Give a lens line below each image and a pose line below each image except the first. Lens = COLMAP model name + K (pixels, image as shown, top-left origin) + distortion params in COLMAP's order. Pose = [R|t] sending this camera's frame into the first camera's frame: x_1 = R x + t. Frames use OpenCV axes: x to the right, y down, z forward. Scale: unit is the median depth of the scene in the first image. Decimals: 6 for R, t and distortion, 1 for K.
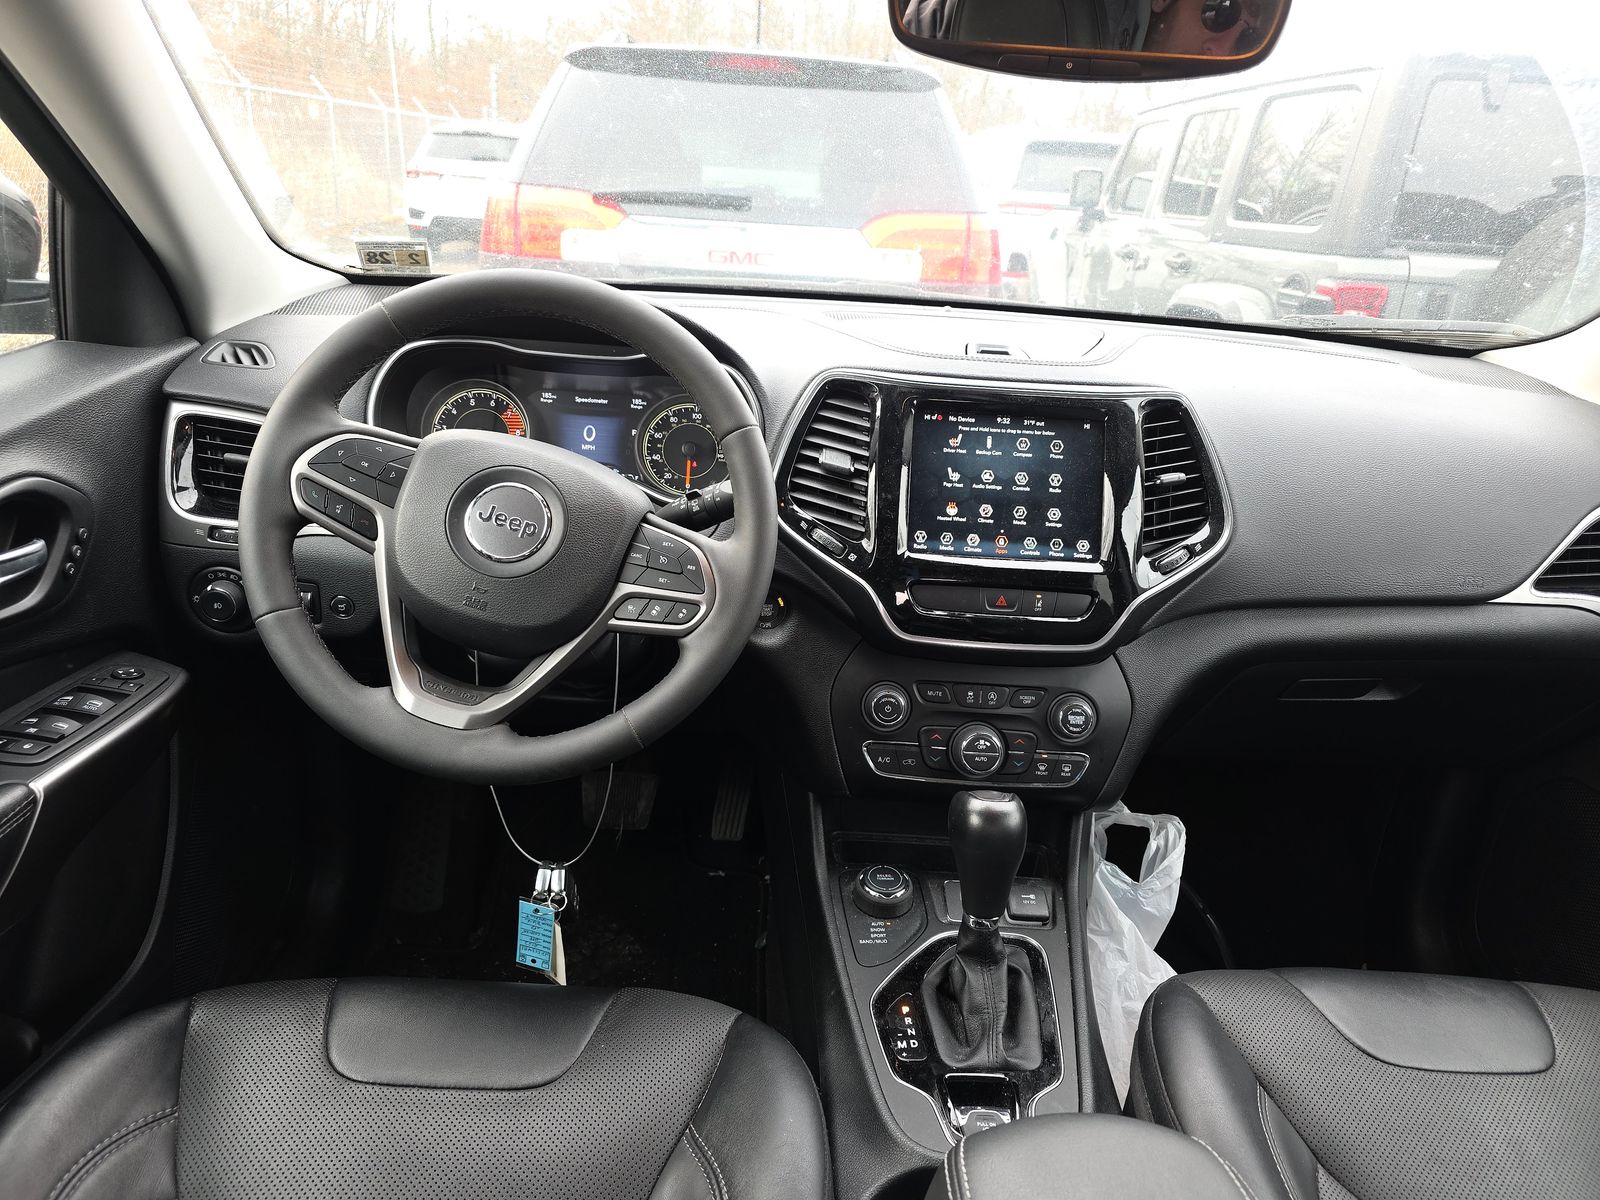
lens RADIAL K [[1041.8, 0, 800.0], [0, 1041.8, 600.0], [0, 0, 1]] dist [0.083405, -0.103540]
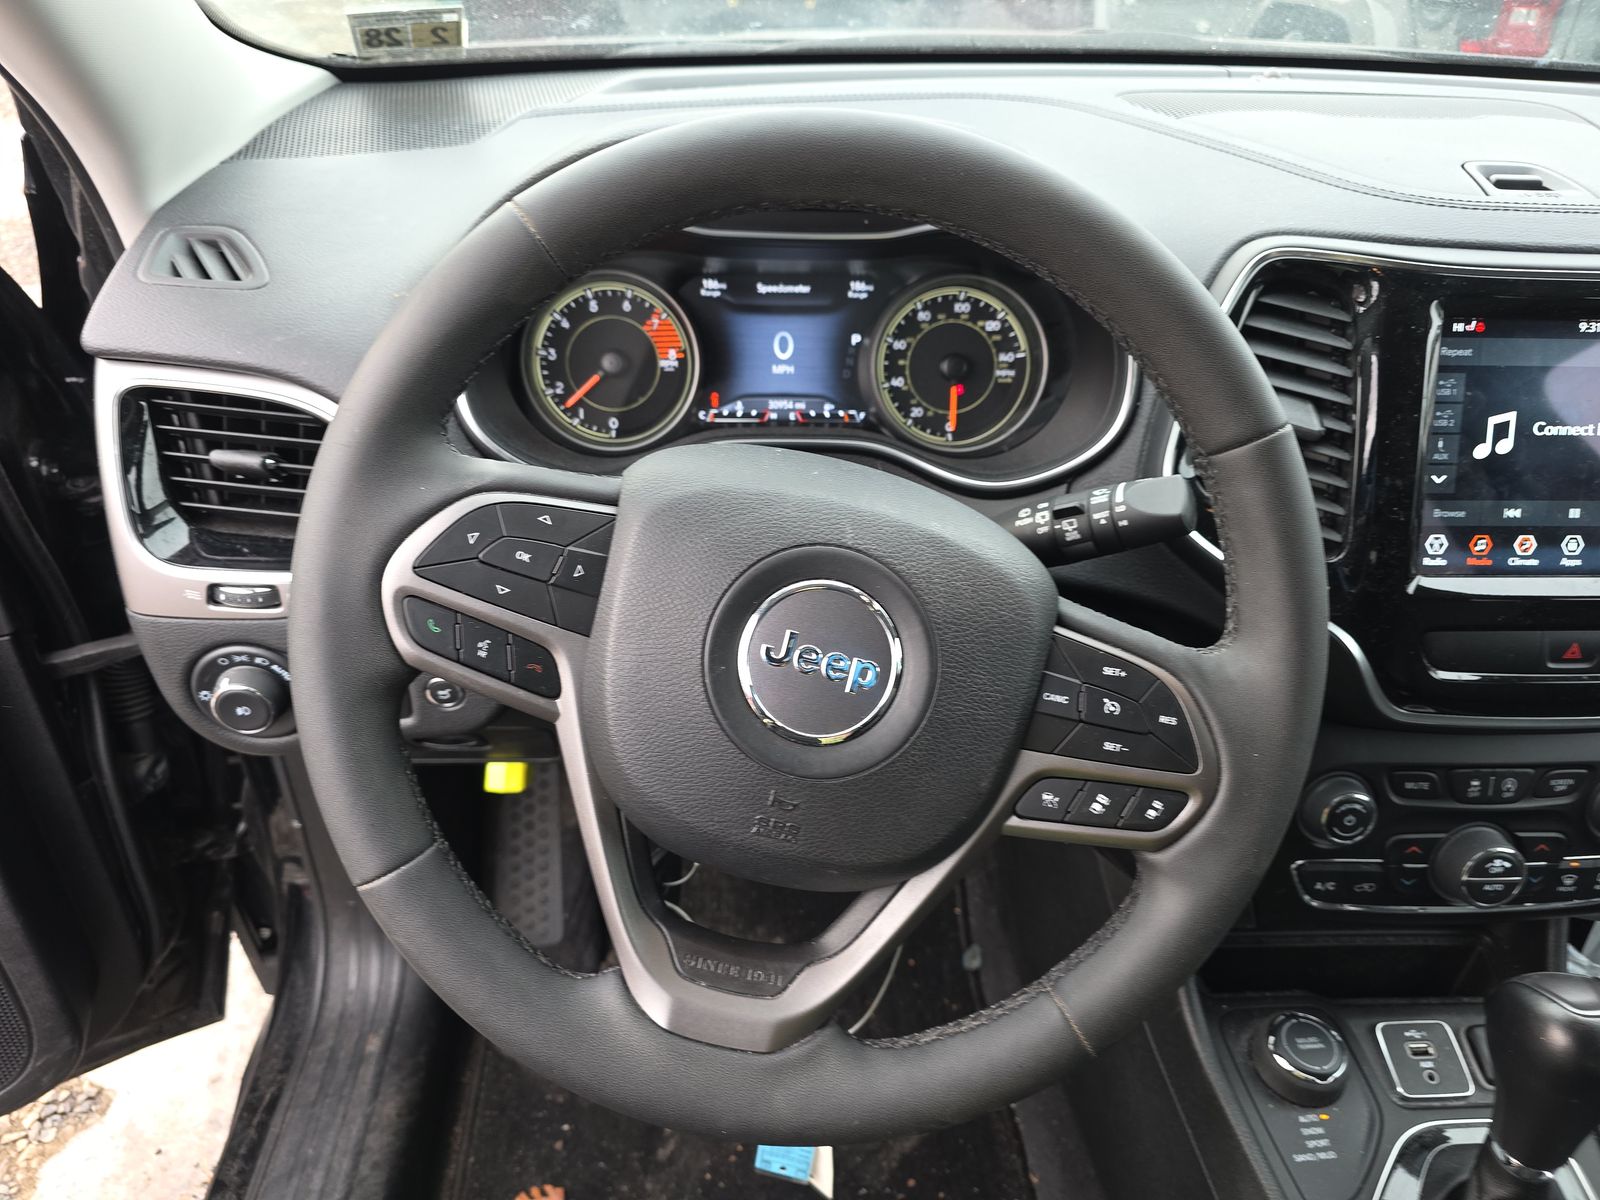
lens RADIAL K [[1064.5, 0, 787.2], [0, 1064.5, 601.6], [0, 0, 1]] dist [0.046156, -0.052693]
pose [[0.998761, -0.049648, 0.003266, -0.214001], [0.047615, 0.972792, 0.226736, -0.158942], [-0.014434, -0.226299, 0.973951, 0.369951]]
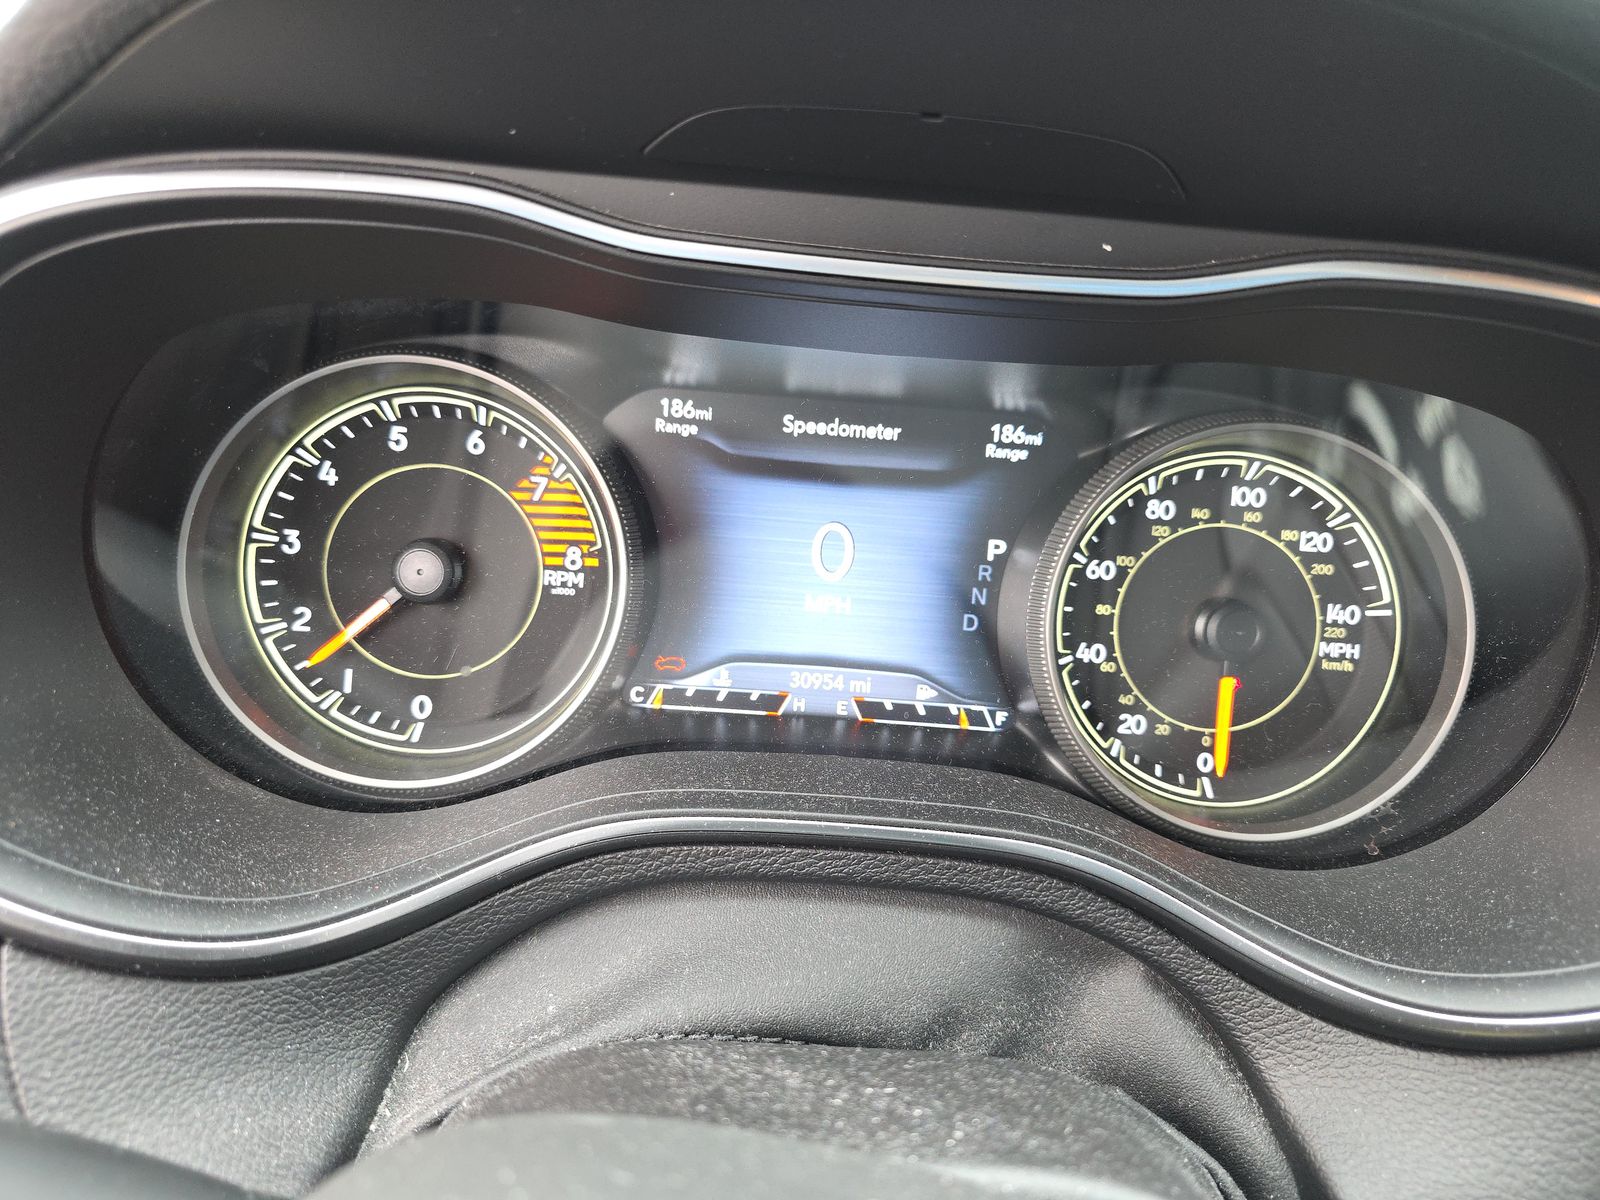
lens RADIAL K [[1058.3, 0, 800.0], [0, 1058.3, 600.0], [0, 0, 1]] dist [-0.004497, -0.001774]
pose [[0.999834, 0.017581, -0.004857, -0.213471], [-0.017096, 0.996120, 0.086326, -0.174749], [0.006356, -0.086228, 0.996255, 0.747350]]
